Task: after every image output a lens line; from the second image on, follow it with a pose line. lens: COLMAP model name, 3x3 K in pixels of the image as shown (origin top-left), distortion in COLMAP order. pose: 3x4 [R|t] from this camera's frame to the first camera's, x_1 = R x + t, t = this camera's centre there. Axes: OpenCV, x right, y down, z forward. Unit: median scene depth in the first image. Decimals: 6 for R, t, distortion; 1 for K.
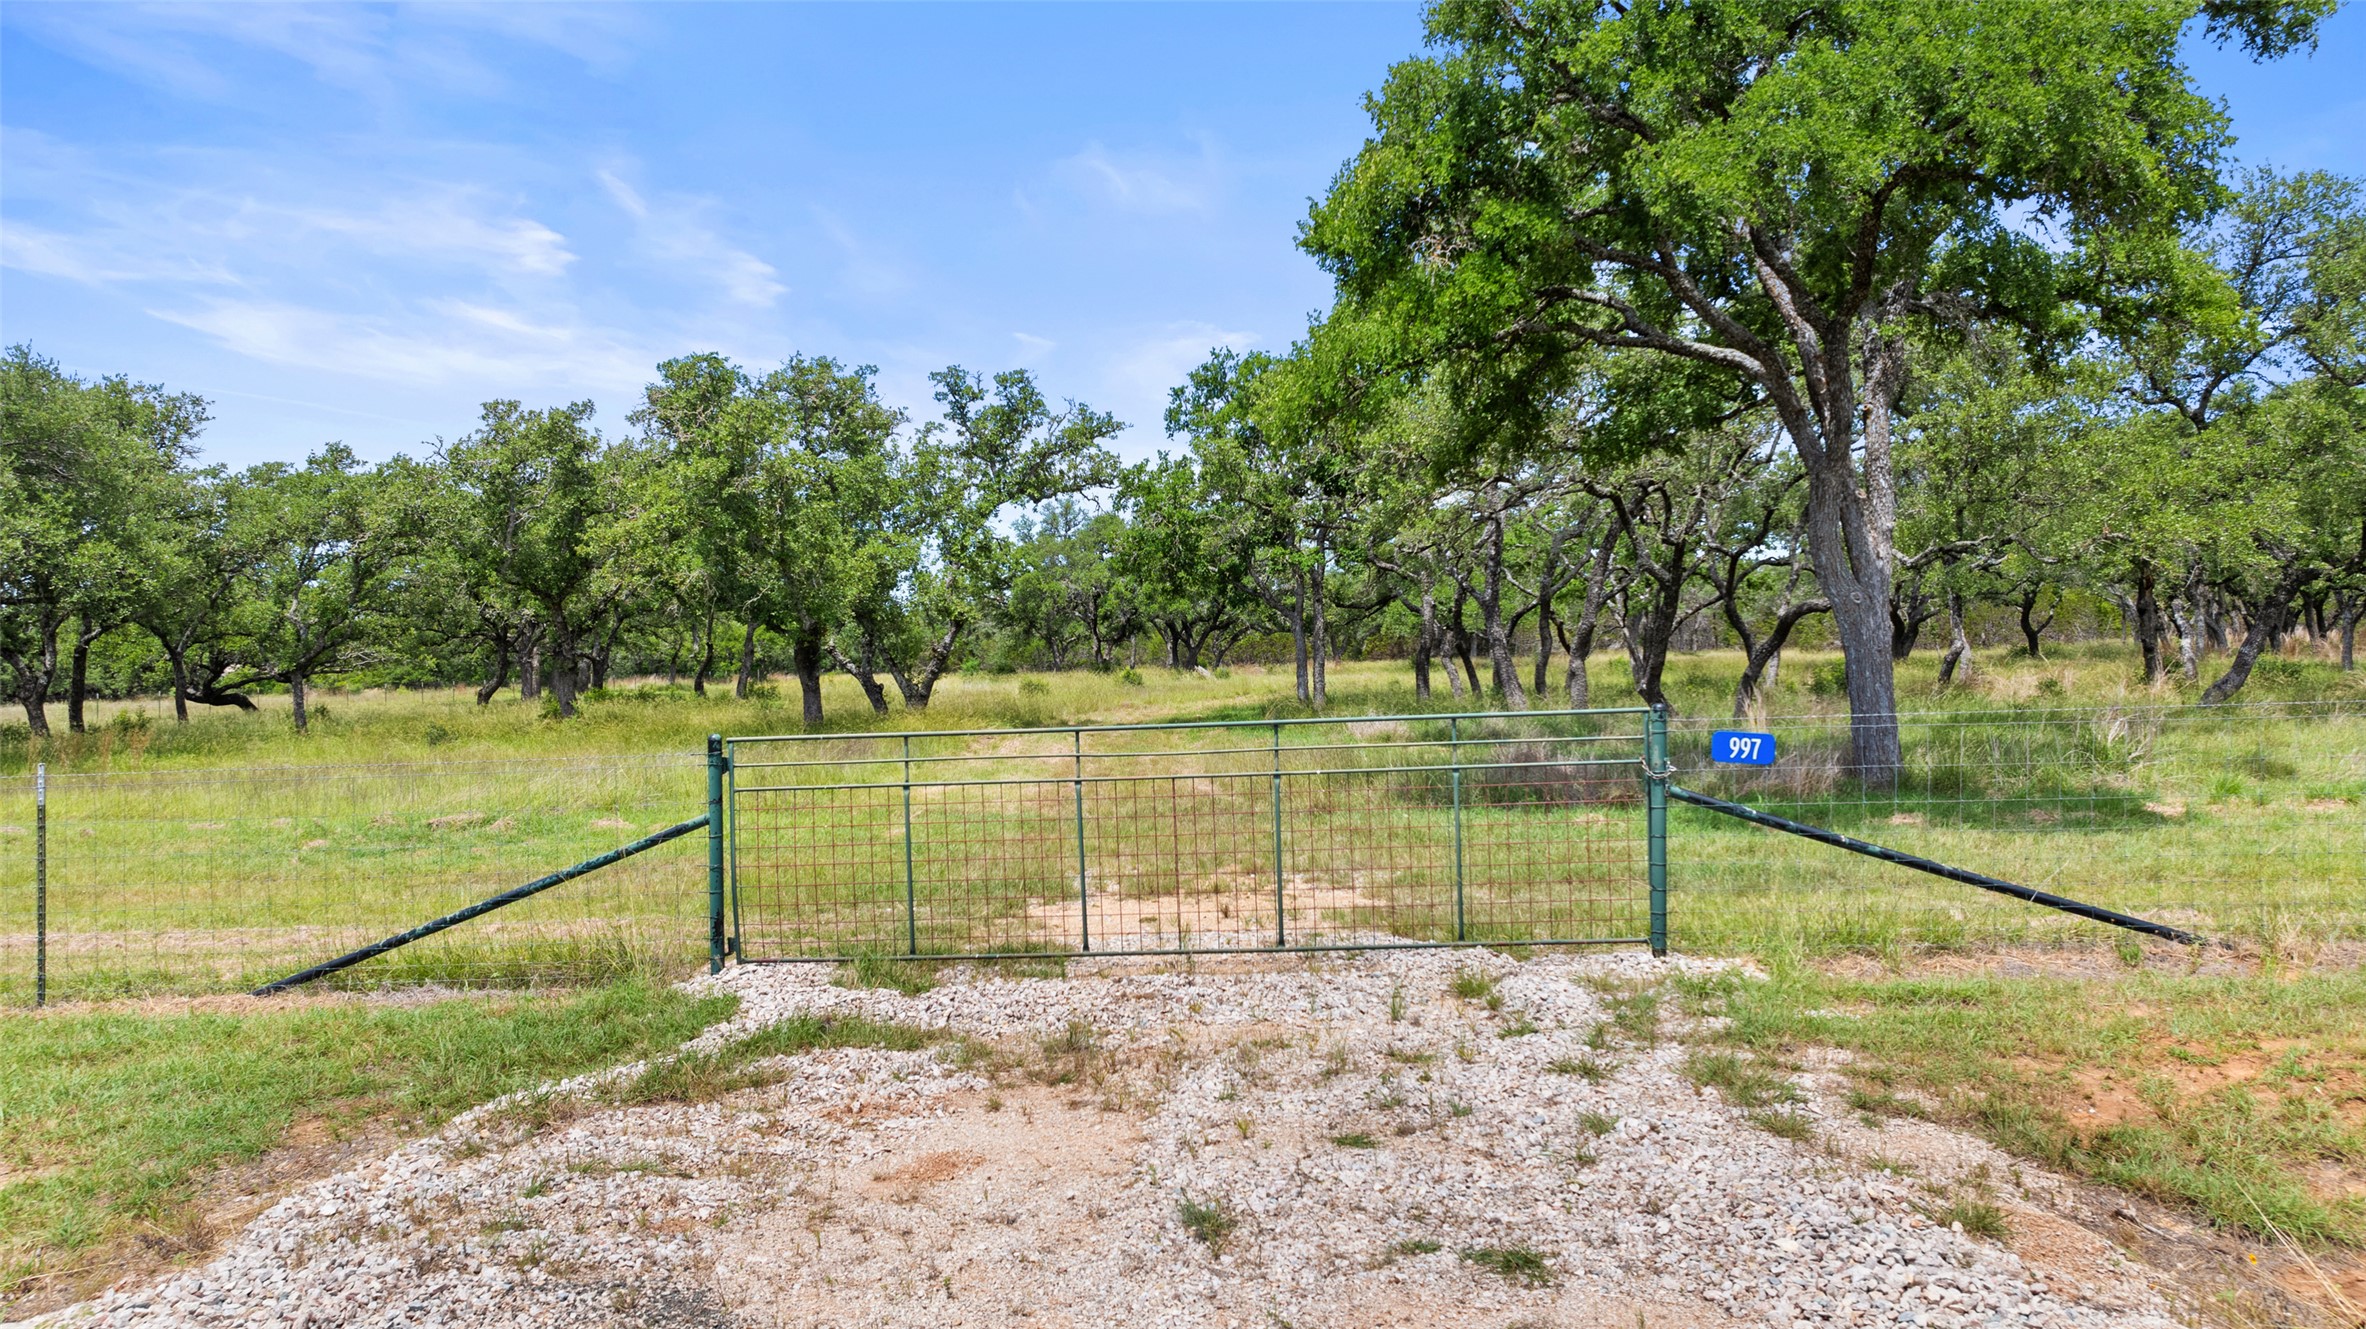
lens RADIAL K [[3094.8, 0, 1181.9], [0, 3094.8, 668.1], [0, 0, 1]] dist [-0.013019, -0.003446]
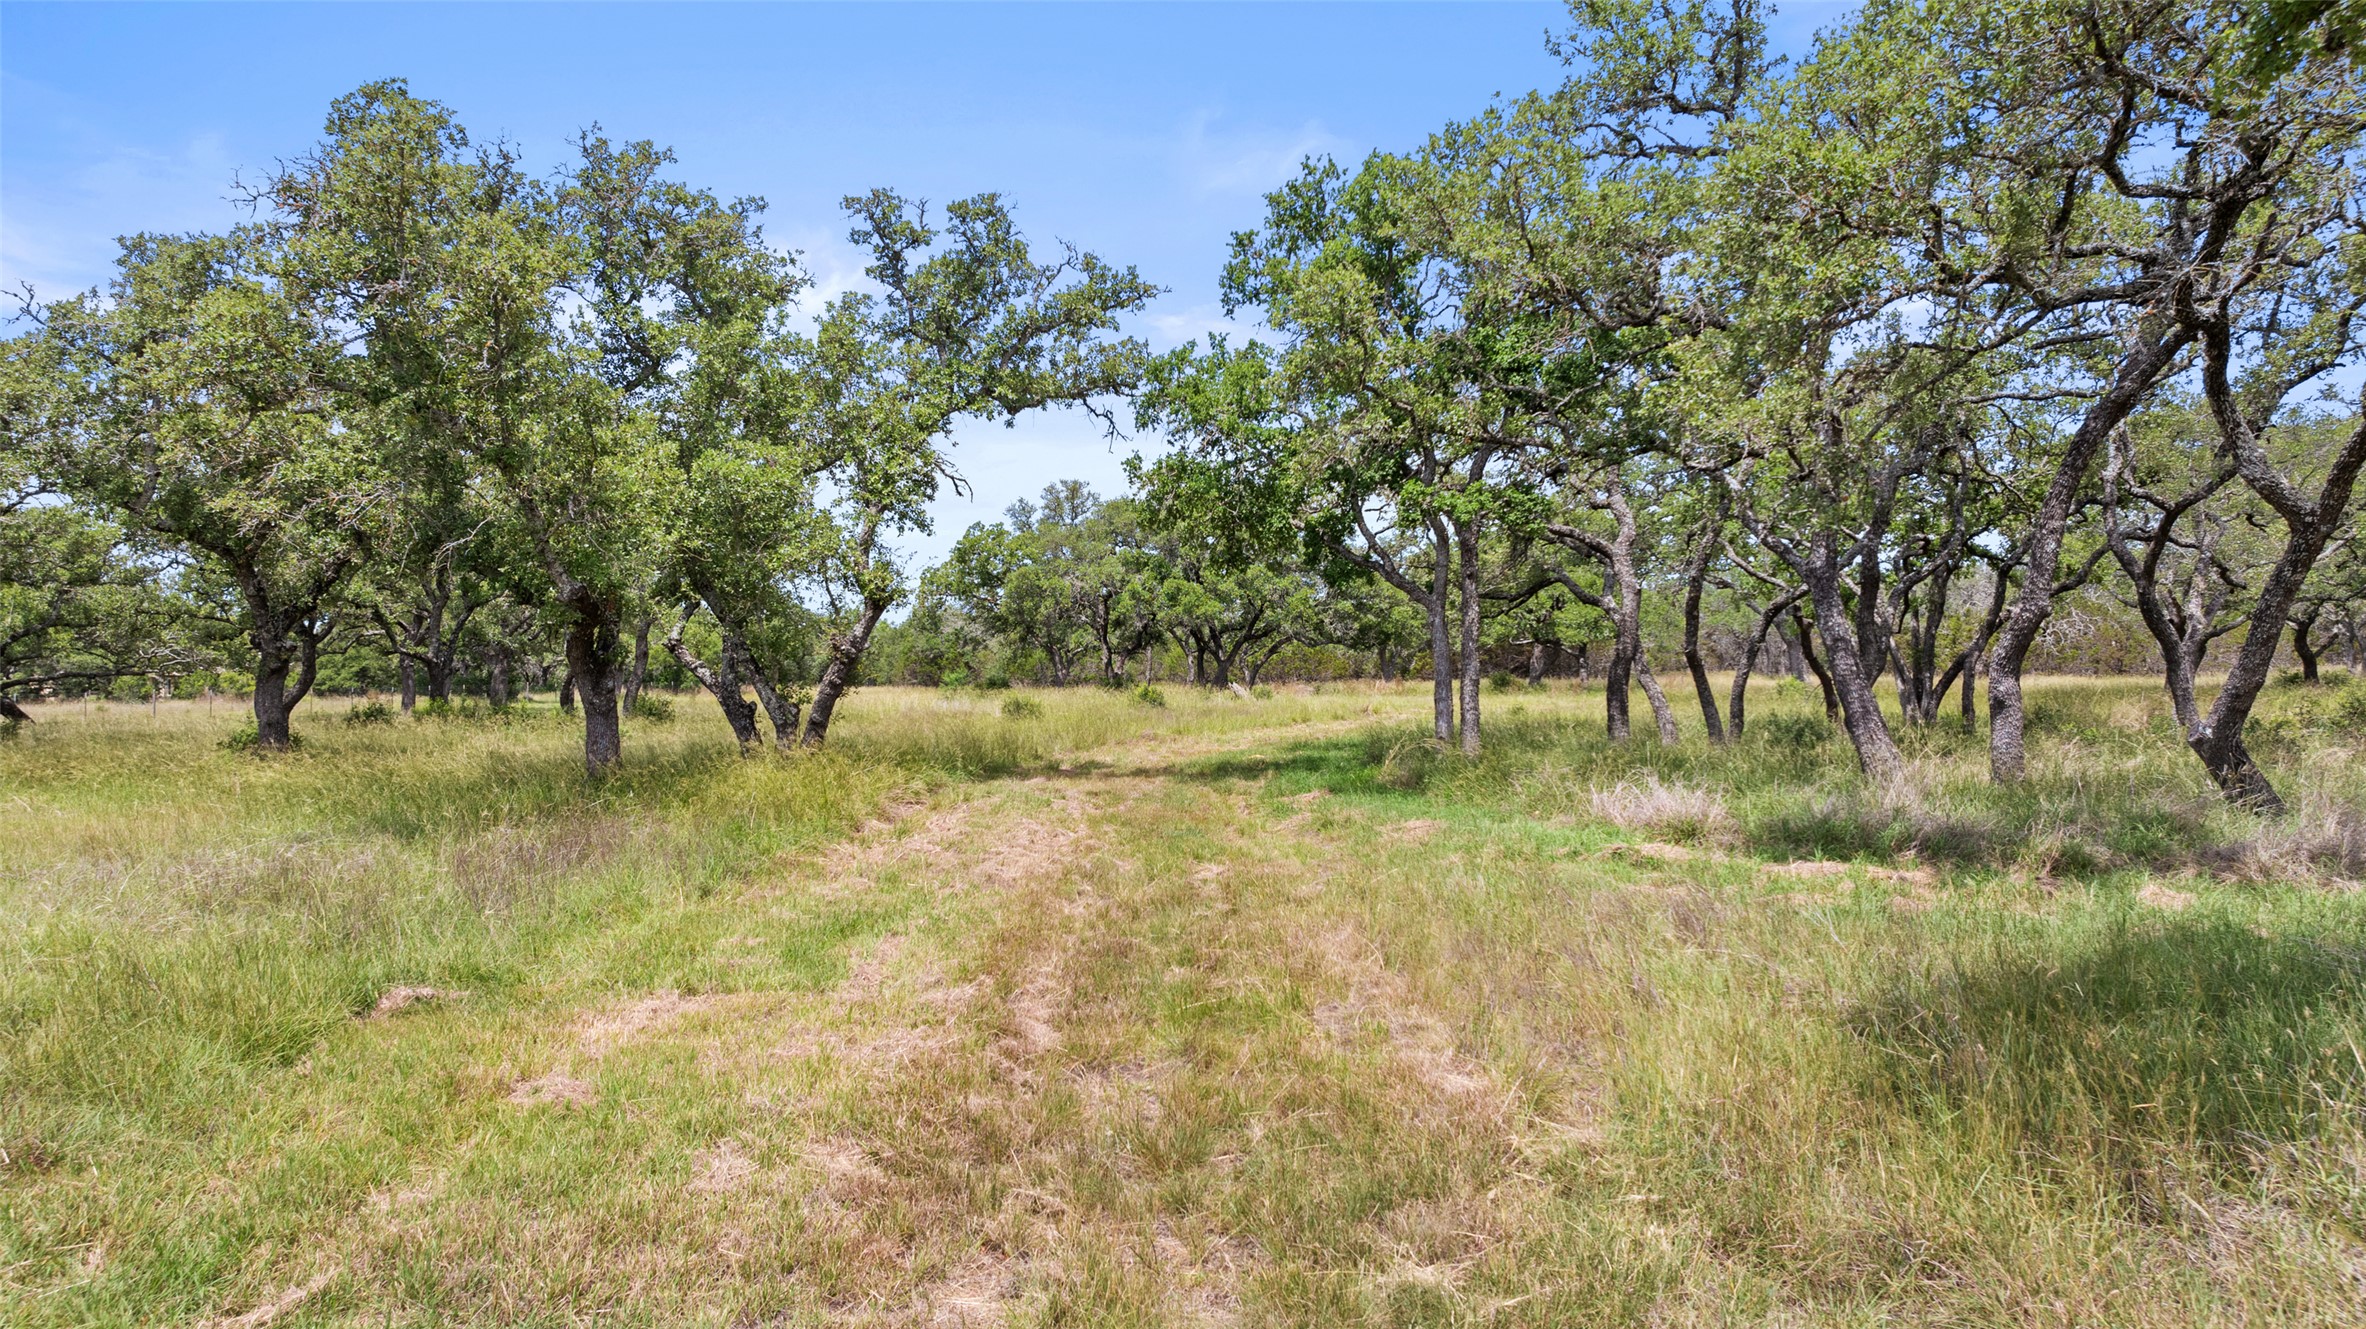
lens RADIAL K [[3094.8, 0, 1181.5], [0, 3094.8, 662.8], [0, 0, 1]] dist [-0.013019, -0.003446]
pose [[0.999889, 0.014525, -0.003368, -0.010328], [-0.014550, 0.999866, -0.007447, 0.000602], [0.003260, 0.007495, 0.999967, 0.375993]]
